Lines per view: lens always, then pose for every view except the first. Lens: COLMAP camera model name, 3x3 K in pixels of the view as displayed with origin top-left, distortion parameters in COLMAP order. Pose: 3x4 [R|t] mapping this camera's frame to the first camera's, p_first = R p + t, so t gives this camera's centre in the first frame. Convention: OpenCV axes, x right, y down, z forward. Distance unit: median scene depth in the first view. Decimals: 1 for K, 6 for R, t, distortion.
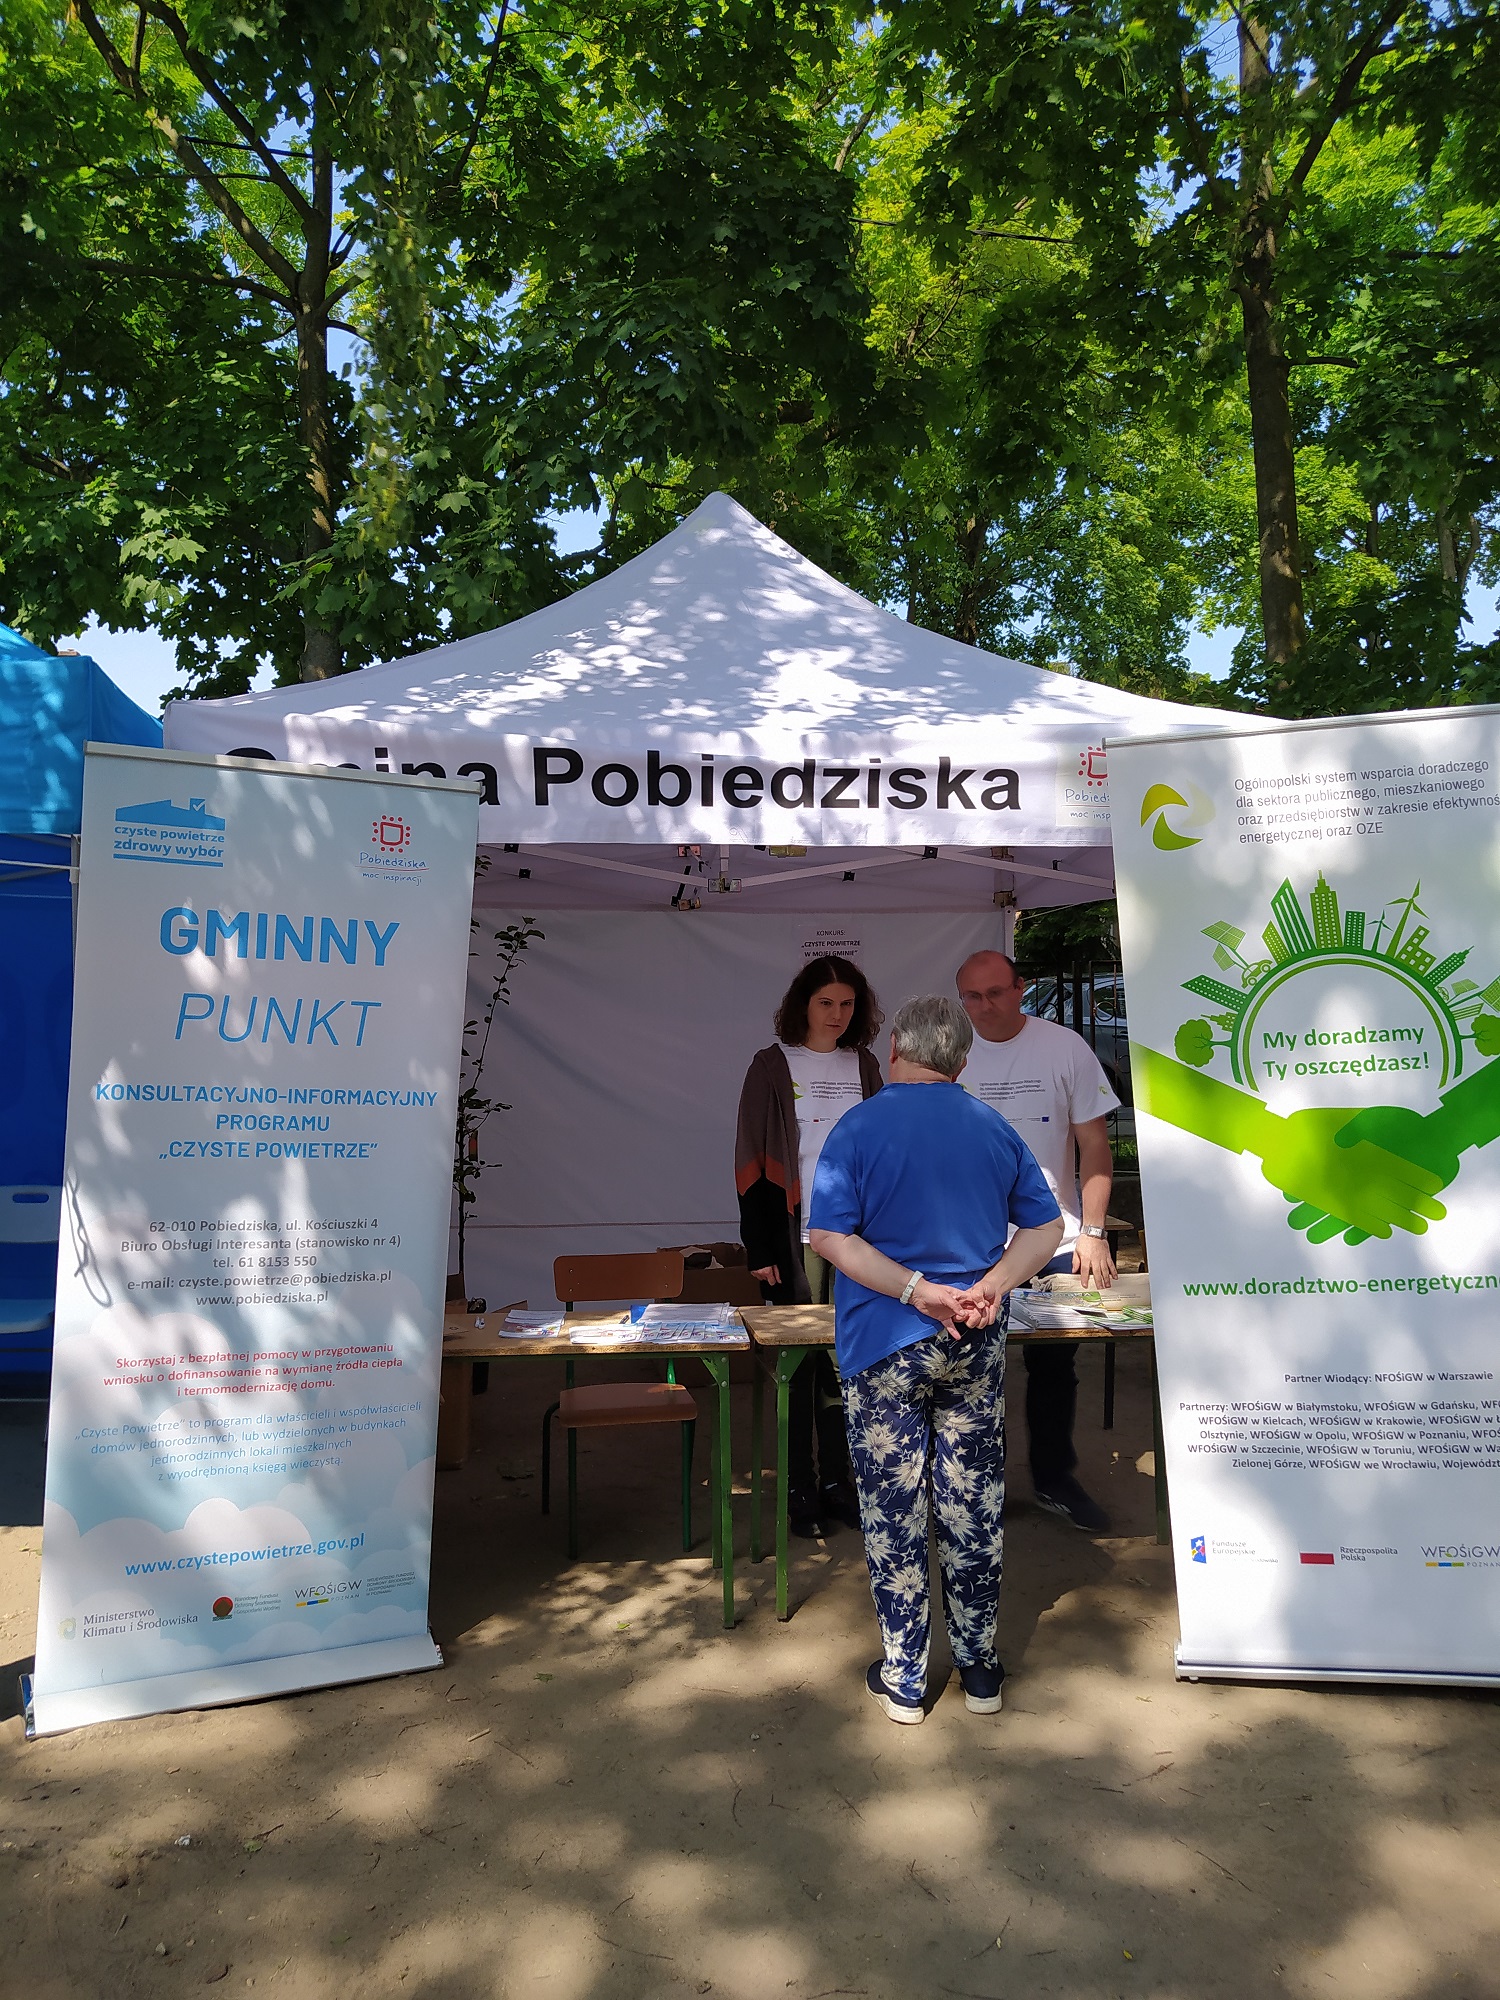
lens RADIAL K [[1536.1, 0, 750.0], [0, 1536.1, 1000.0], [0, 0, 1]] dist [0.086359, -0.169323]
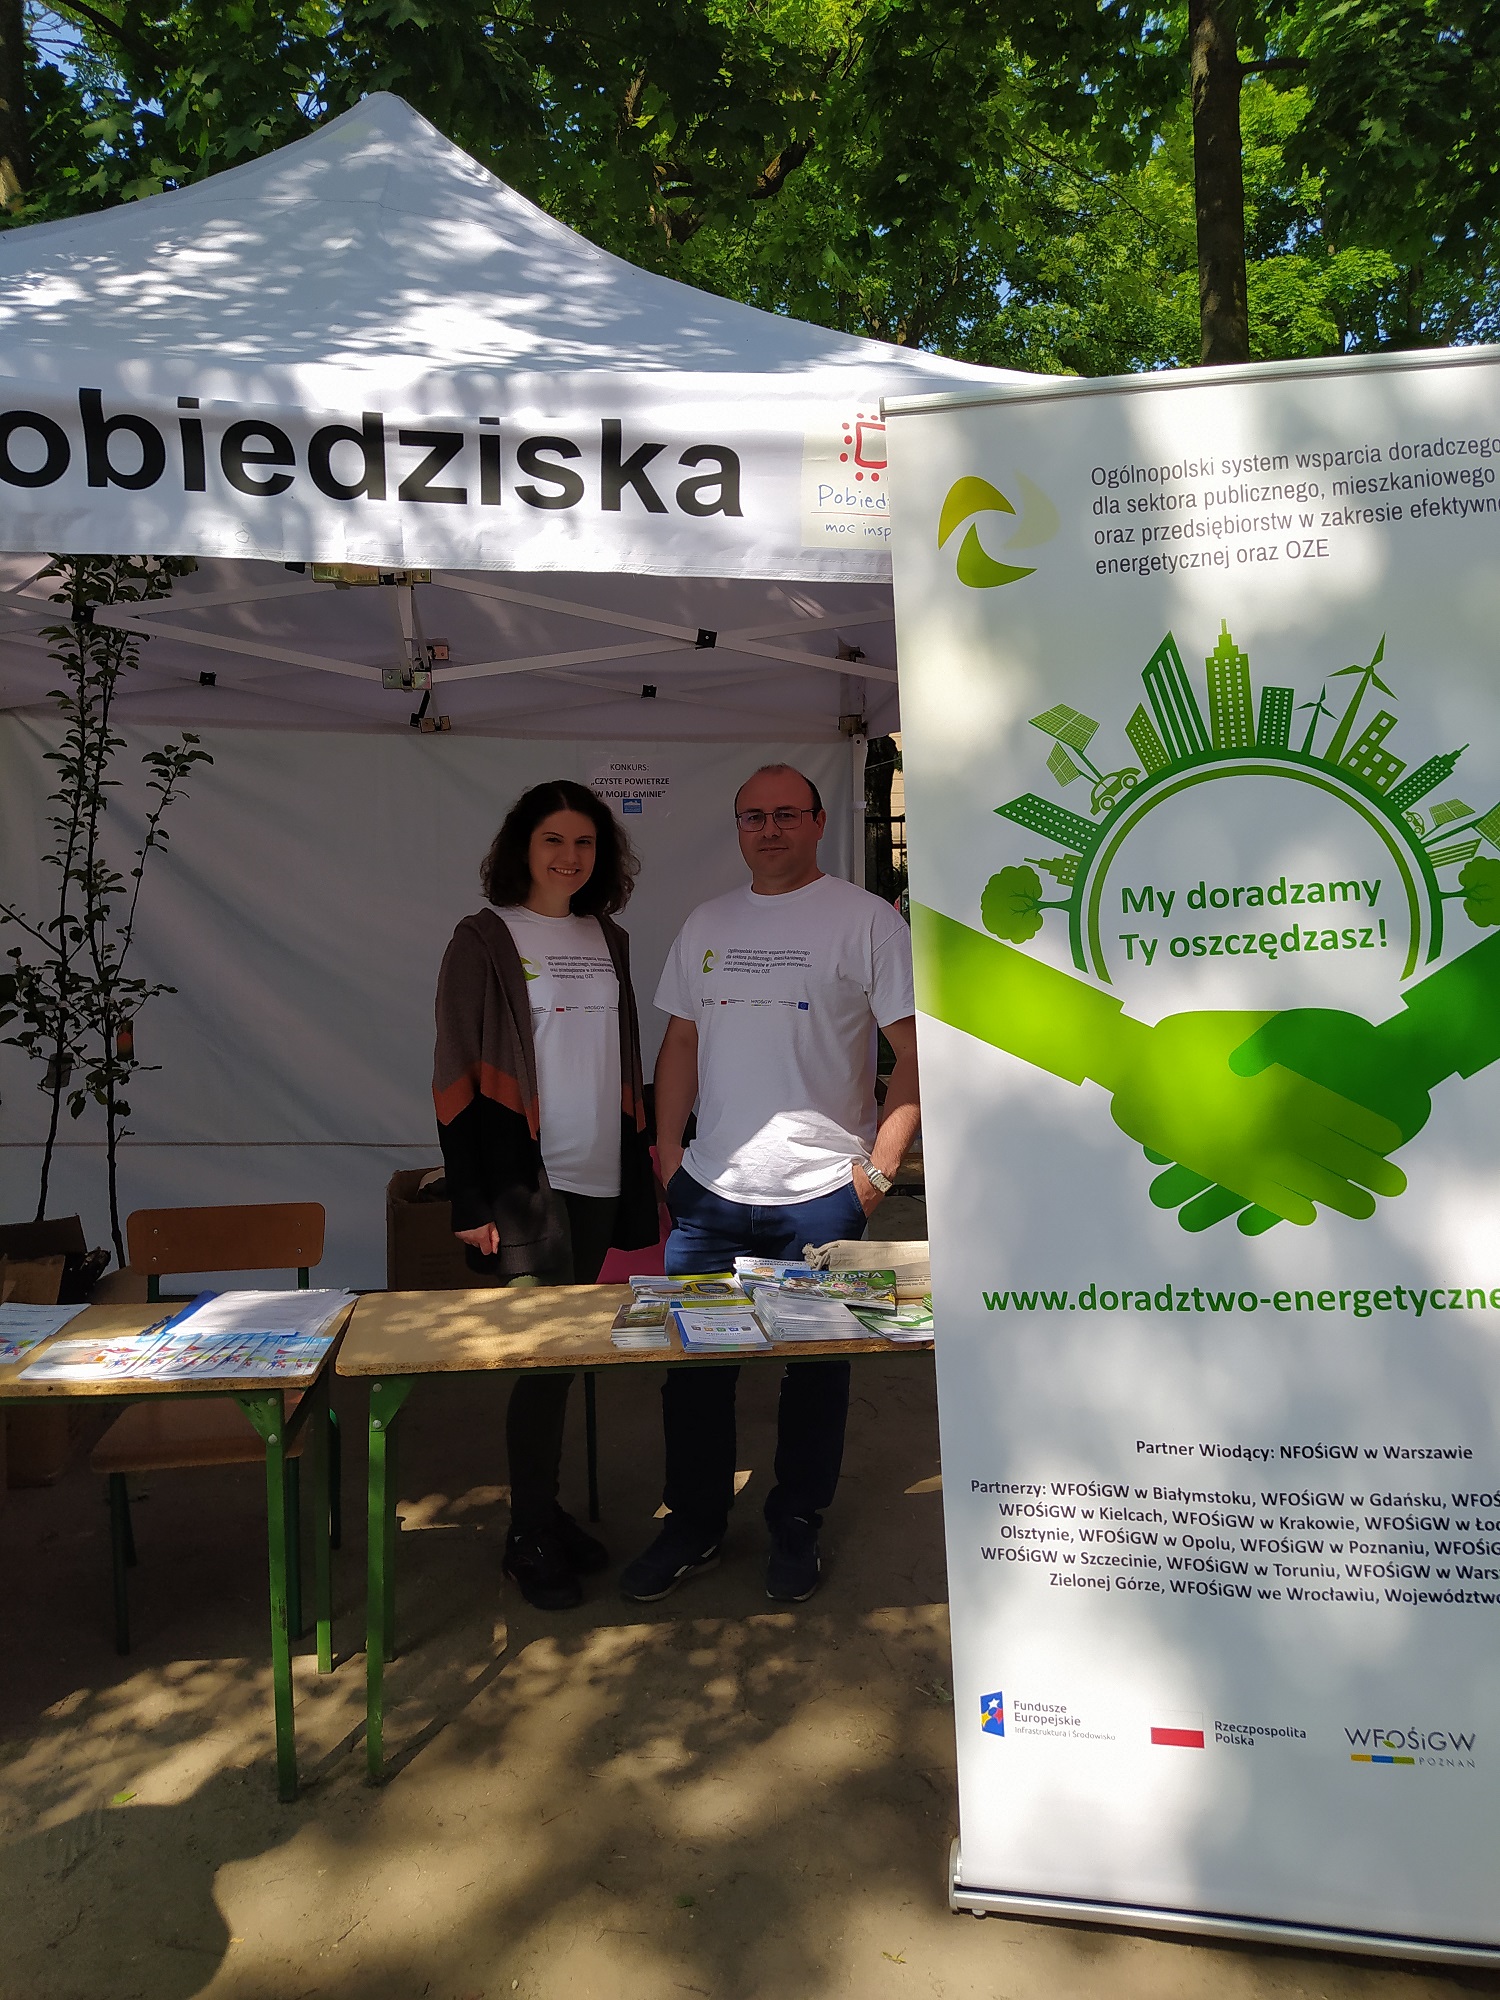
lens RADIAL K [[1544.0, 0, 750.0], [0, 1544.0, 1000.0], [0, 0, 1]] dist [0.083001, -0.123627]
pose [[0.999445, 0.004121, 0.033059, 0.163328], [-0.006873, 0.996479, 0.083559, 0.015088], [-0.032598, -0.083739, 0.995954, 0.386561]]
